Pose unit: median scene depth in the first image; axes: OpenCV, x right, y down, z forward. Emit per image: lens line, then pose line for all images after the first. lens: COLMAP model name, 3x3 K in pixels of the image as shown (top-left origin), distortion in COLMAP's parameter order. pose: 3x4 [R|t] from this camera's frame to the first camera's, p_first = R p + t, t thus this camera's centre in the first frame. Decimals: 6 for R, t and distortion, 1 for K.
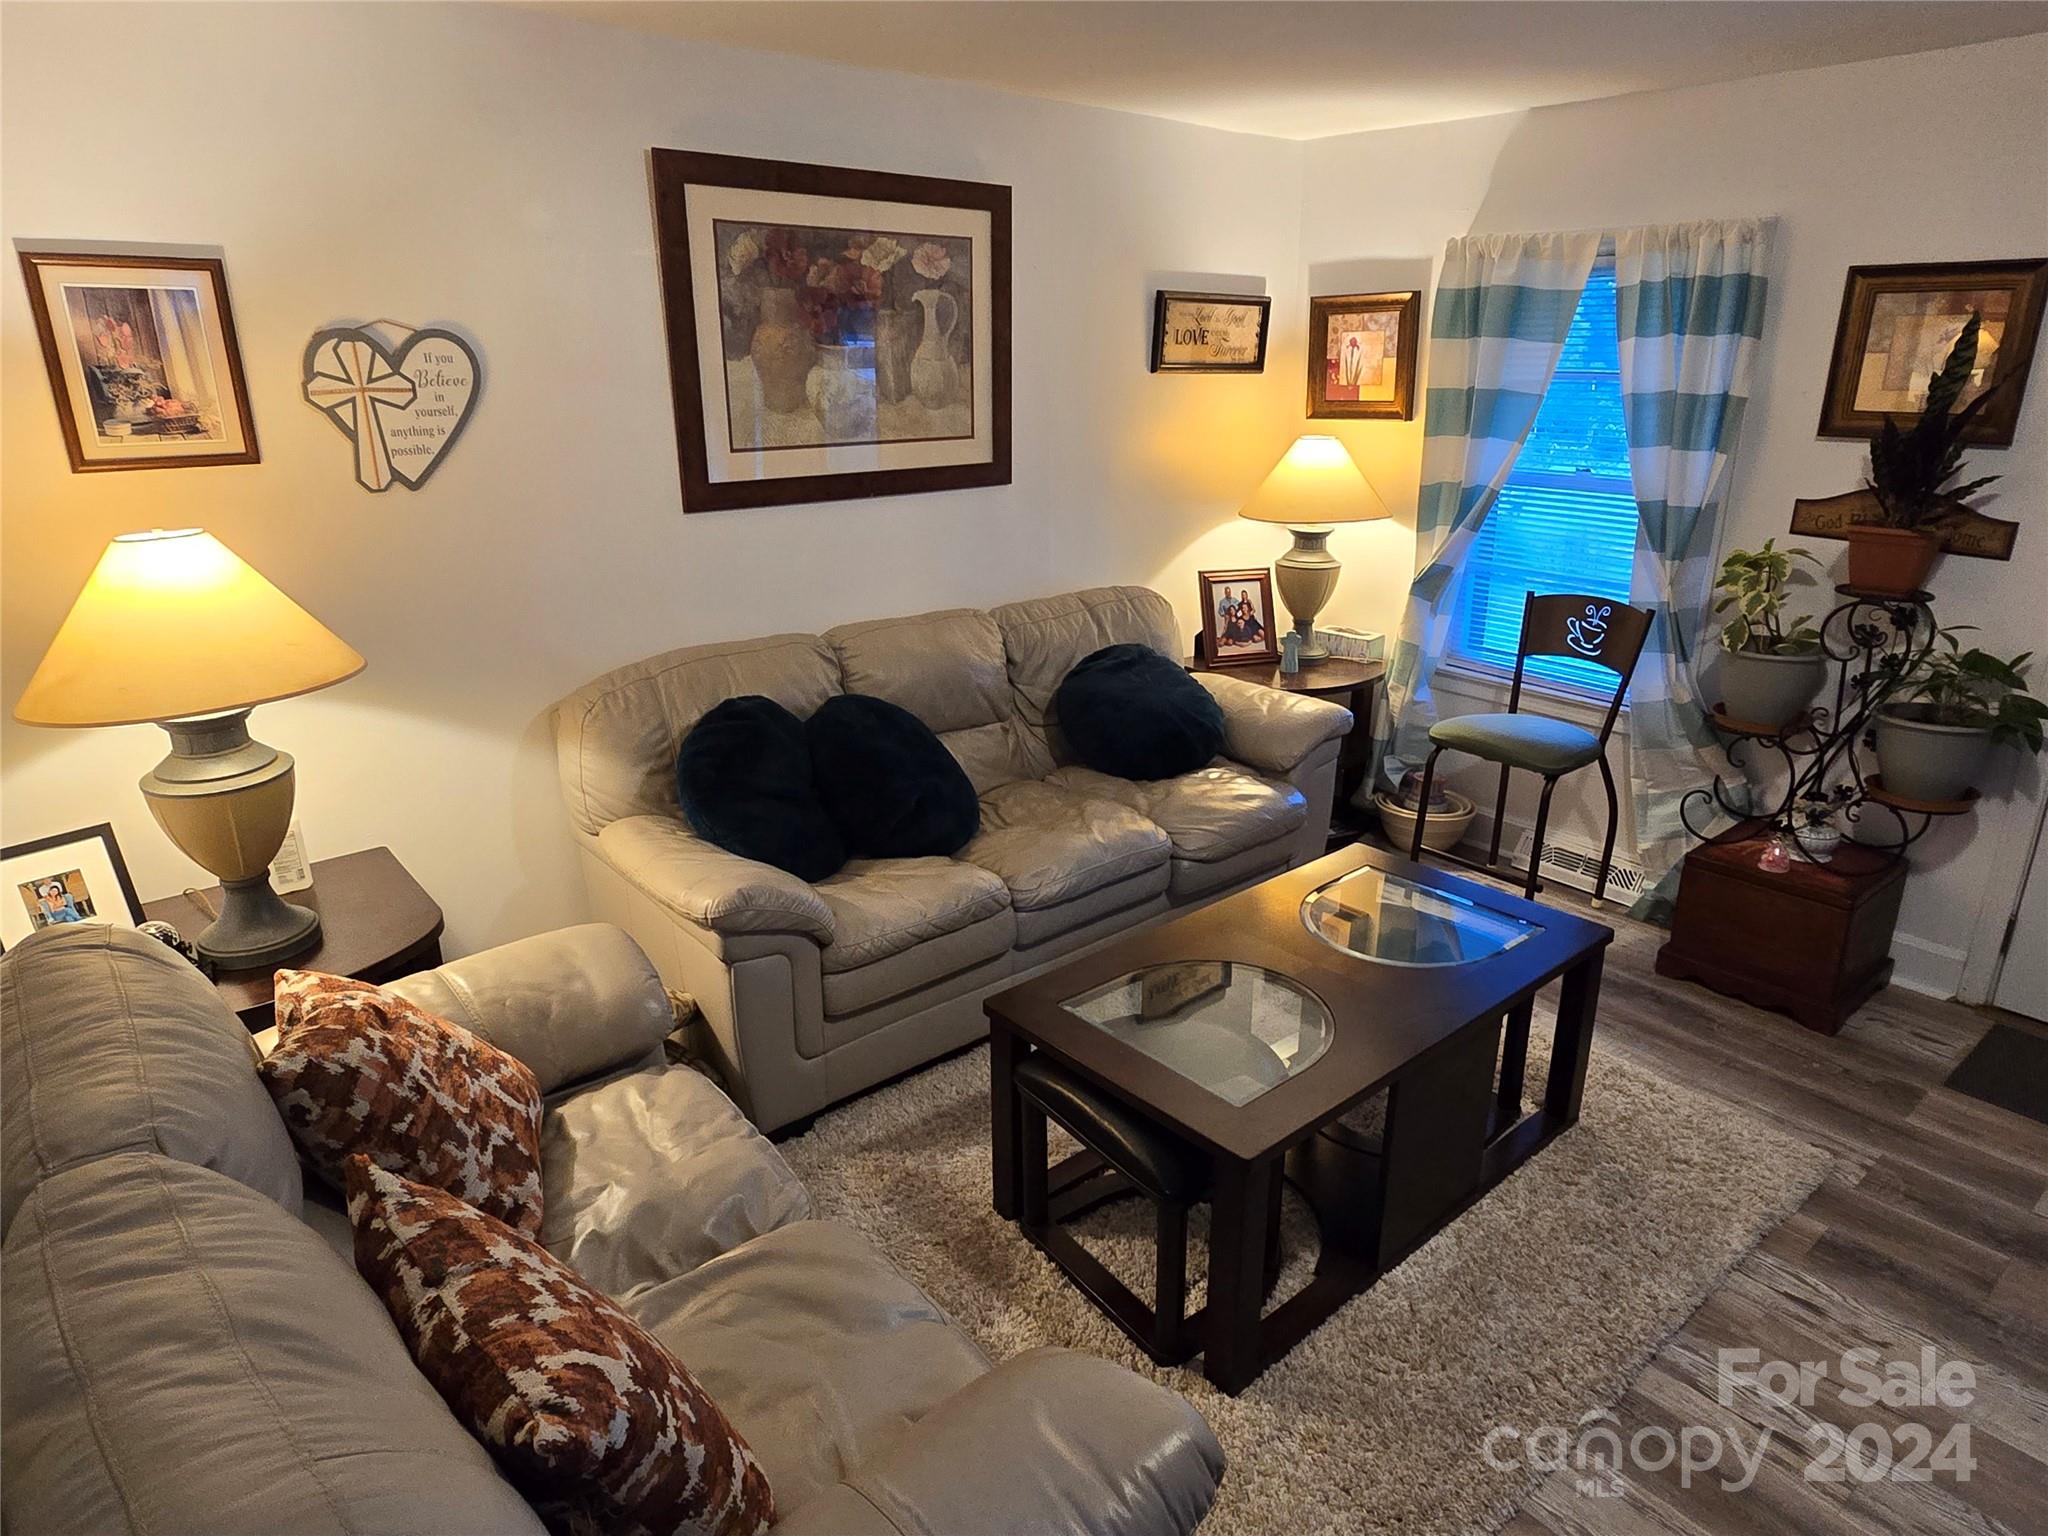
lens RADIAL K [[1237.1, 0, 1034.3], [0, 1237.1, 769.9], [0, 0, 1]] dist [0.002382, -0.000908]
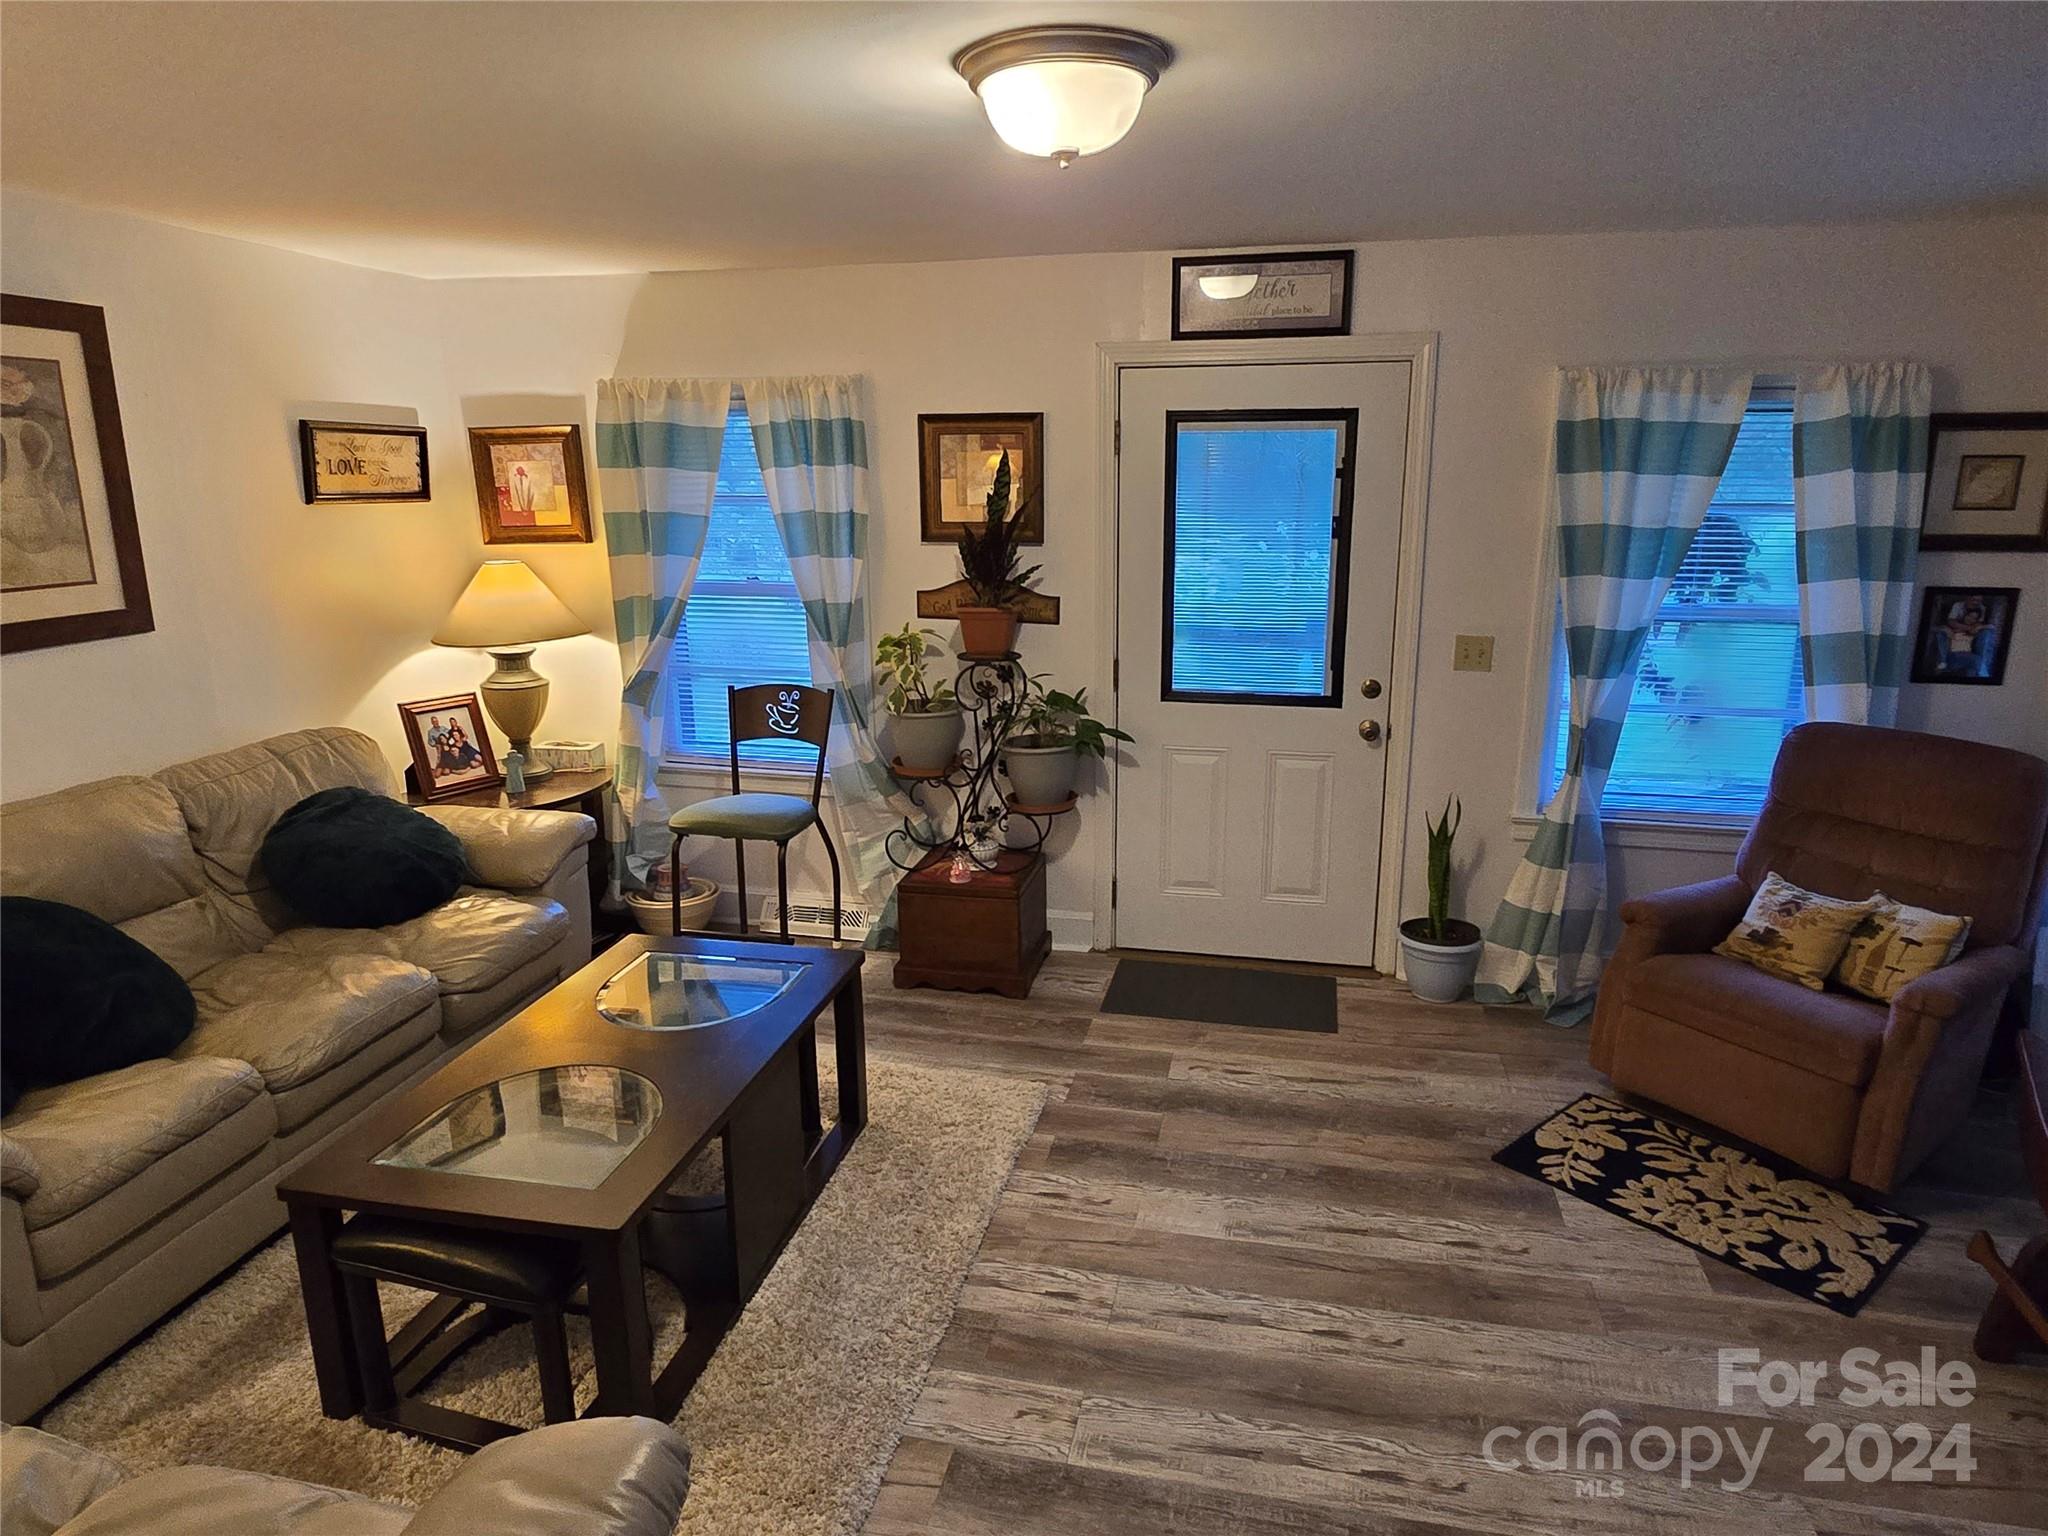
lens RADIAL K [[1237.1, 0, 1034.4], [0, 1237.1, 758.2], [0, 0, 1]] dist [0.002382, -0.000908]
pose [[0.794825, -0.144290, 0.589434, -0.060926], [0.201544, 0.978952, -0.032130, 0.013974], [-0.572392, 0.144335, 0.807177, -0.066481]]
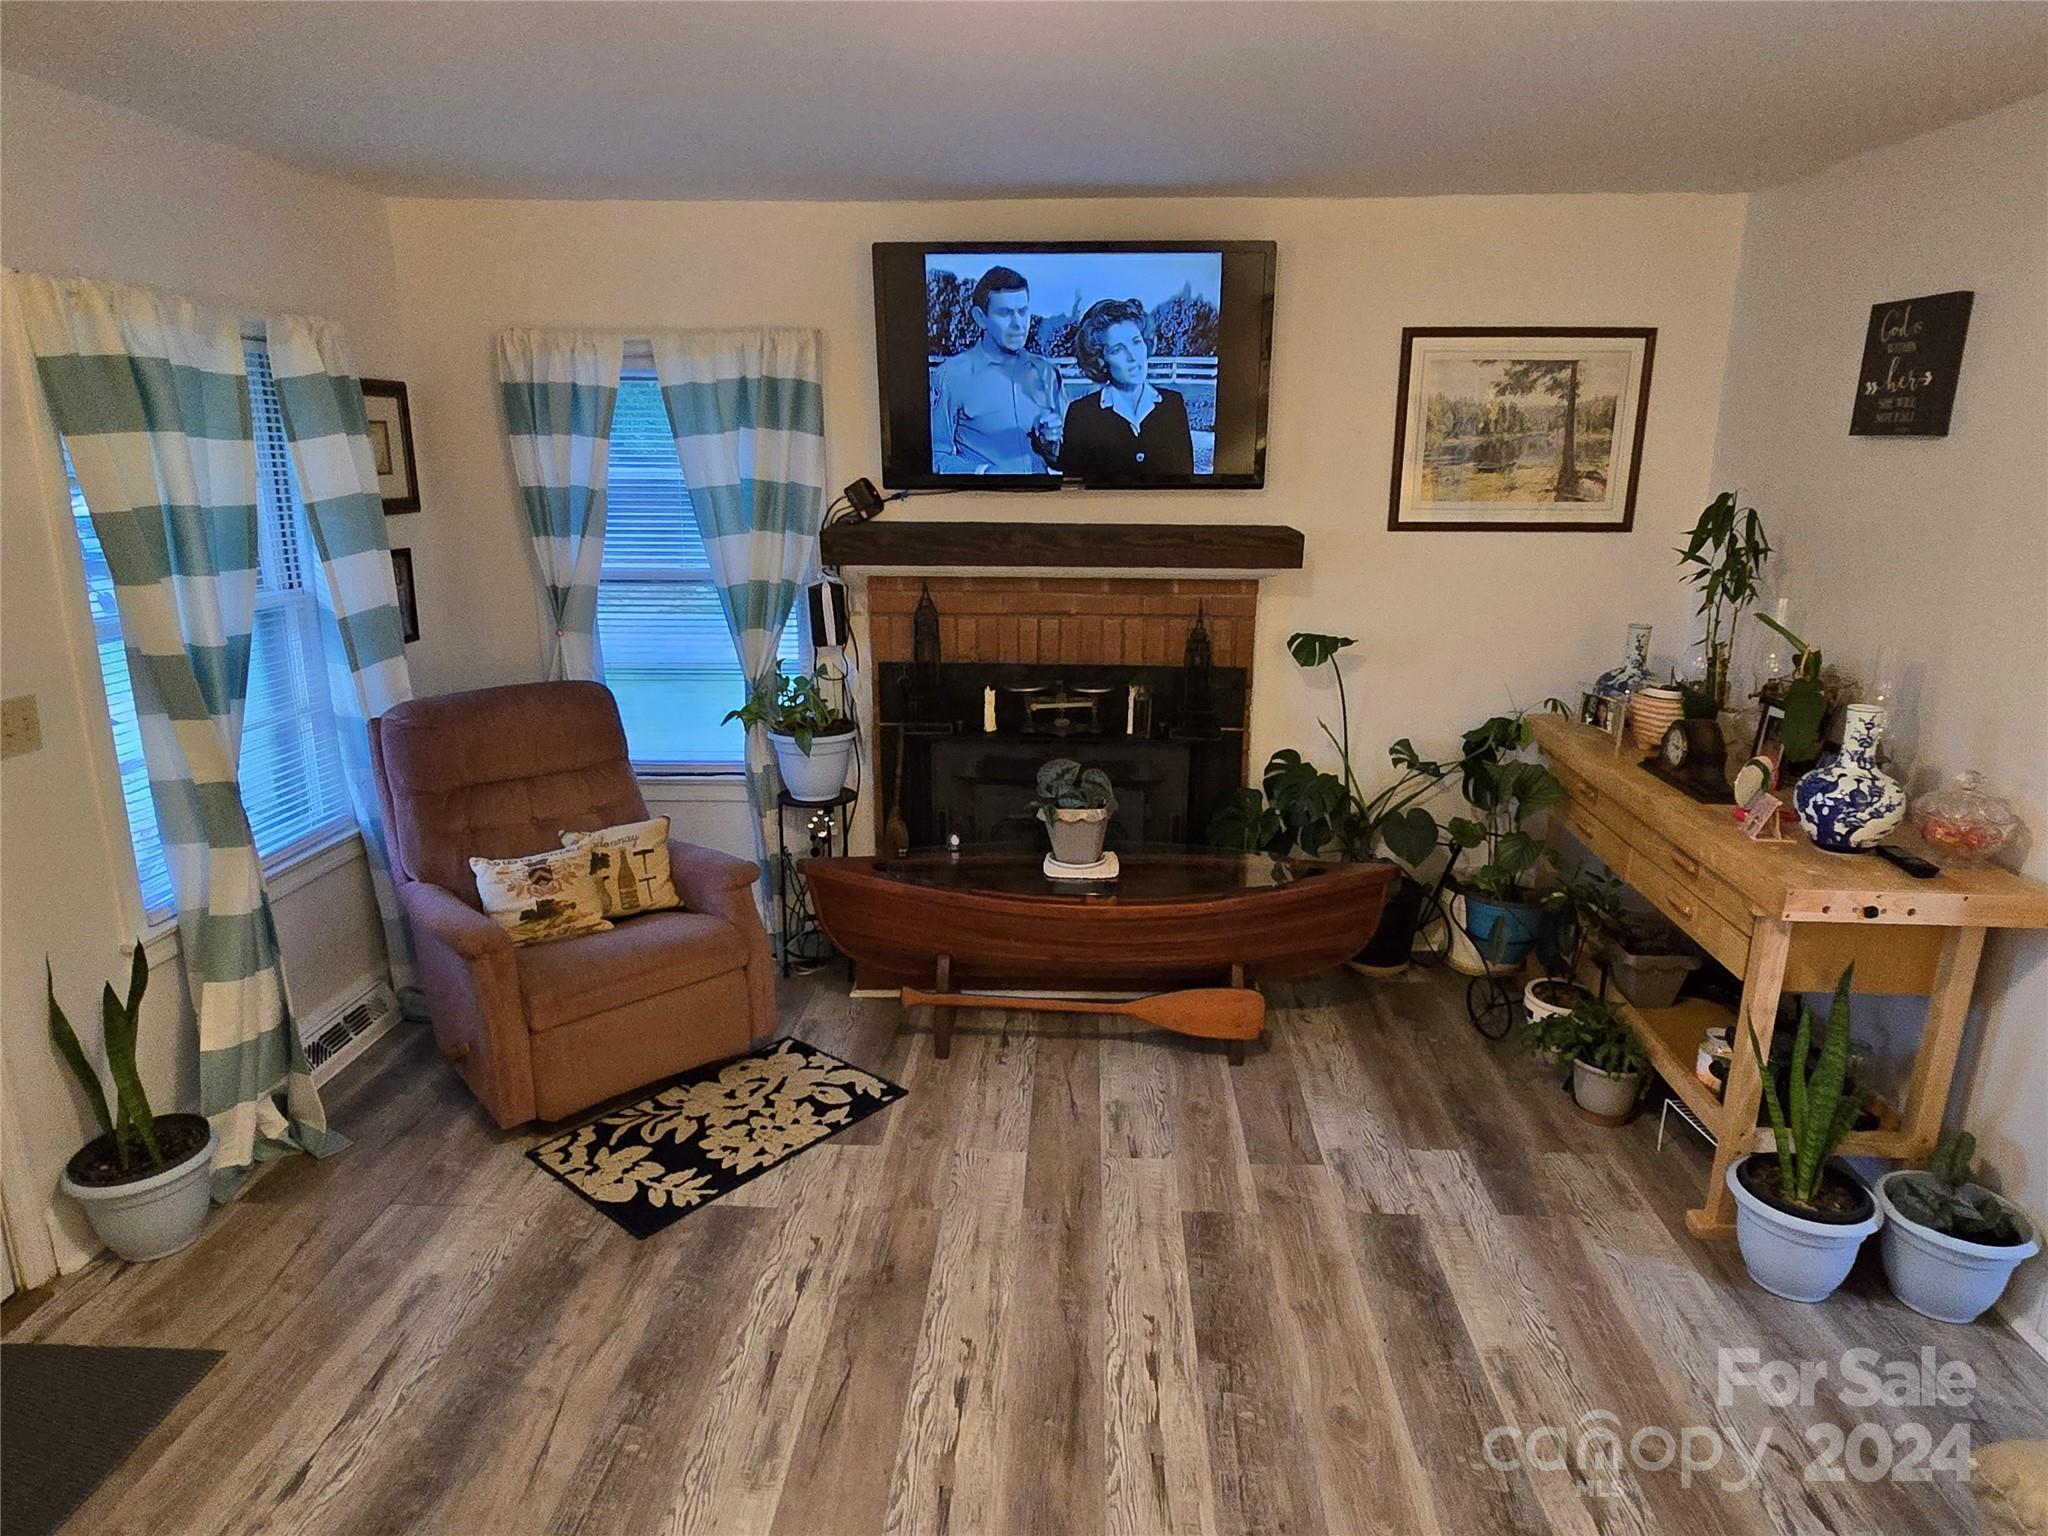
lens RADIAL K [[1237.1, 0, 1039.3], [0, 1237.1, 776.8], [0, 0, 1]] dist [0.002382, -0.000908]
pose [[-0.735991, -0.182471, 0.651937, 0.168429], [0.211889, 0.852520, 0.477820, -0.449401], [-0.642978, 0.489810, -0.588784, 1.349389]]
